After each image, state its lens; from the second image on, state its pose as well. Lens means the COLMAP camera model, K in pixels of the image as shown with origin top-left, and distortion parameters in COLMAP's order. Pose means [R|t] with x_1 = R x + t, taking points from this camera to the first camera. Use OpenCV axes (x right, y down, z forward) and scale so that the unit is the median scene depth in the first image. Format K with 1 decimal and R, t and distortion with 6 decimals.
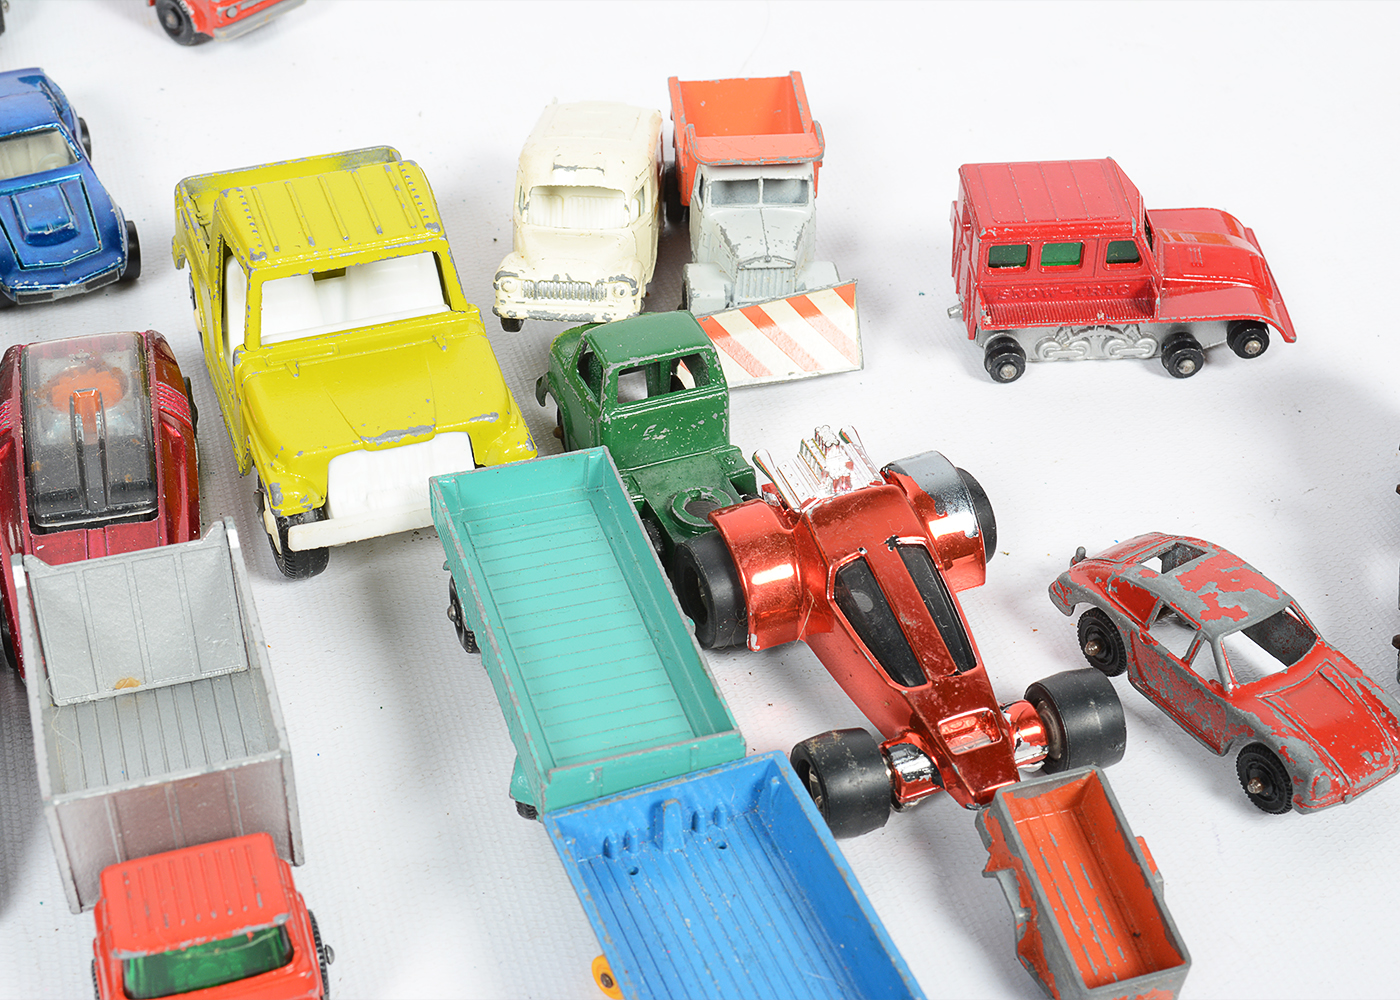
lens RADIAL K [[2394.5, 0, 700.0], [0, 2394.5, 500.0], [0, 0, 1]] dist [0.011811, -0.197749]
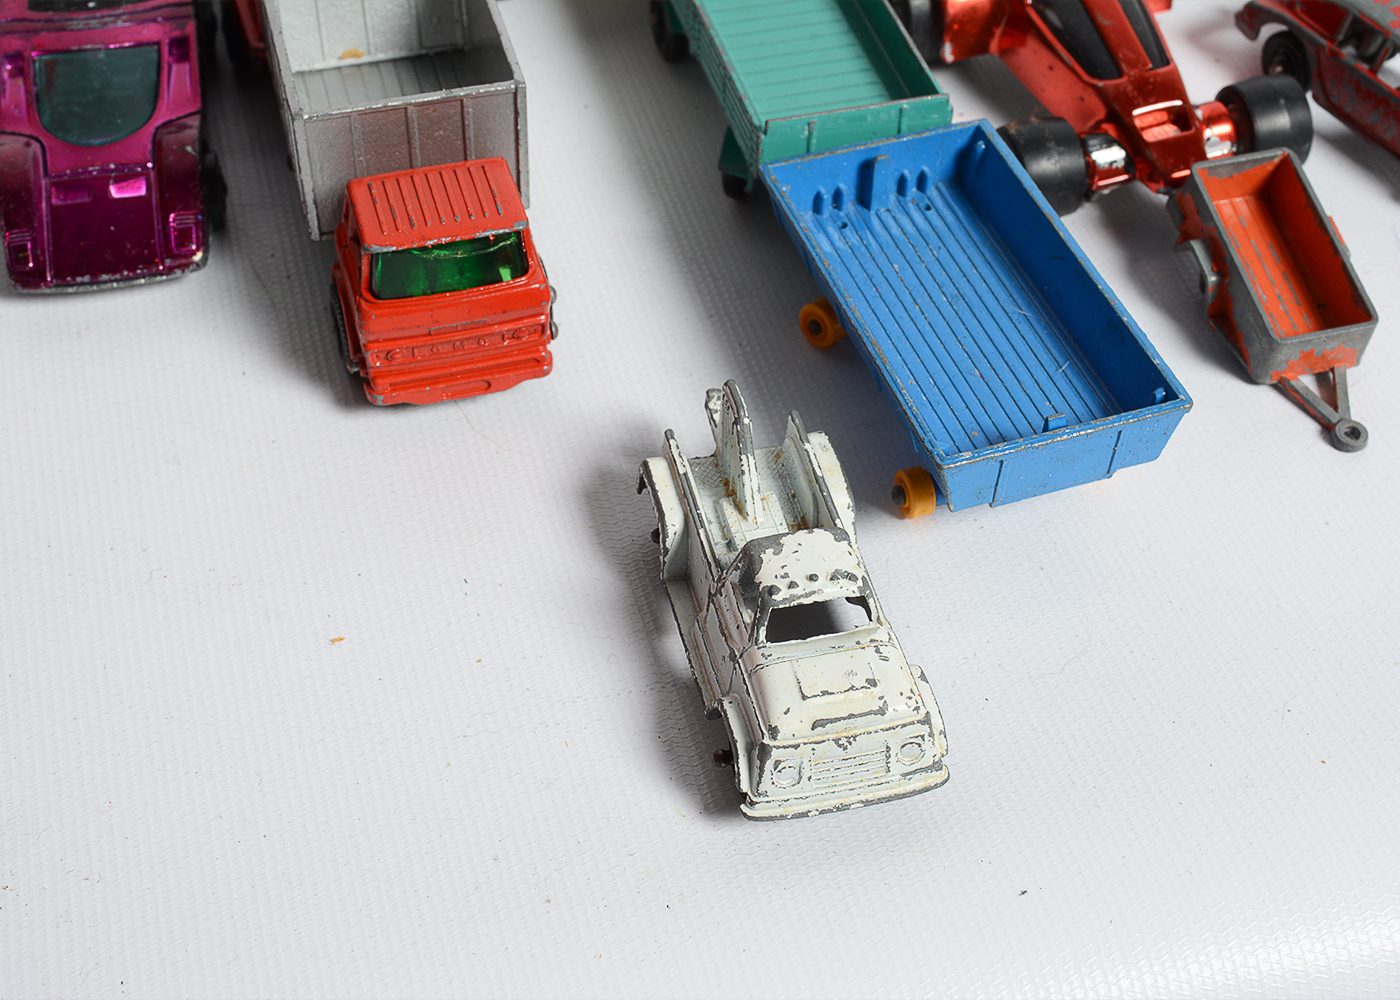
lens RADIAL K [[2394.5, 0, 700.0], [0, 2394.5, 500.0], [0, 0, 1]] dist [0.011811, -0.197749]
pose [[0.999363, 0.027062, -0.023270, -0.059186], [-0.024710, 0.995072, 0.096023, 0.166338], [0.025753, -0.095387, 0.995107, -0.048716]]
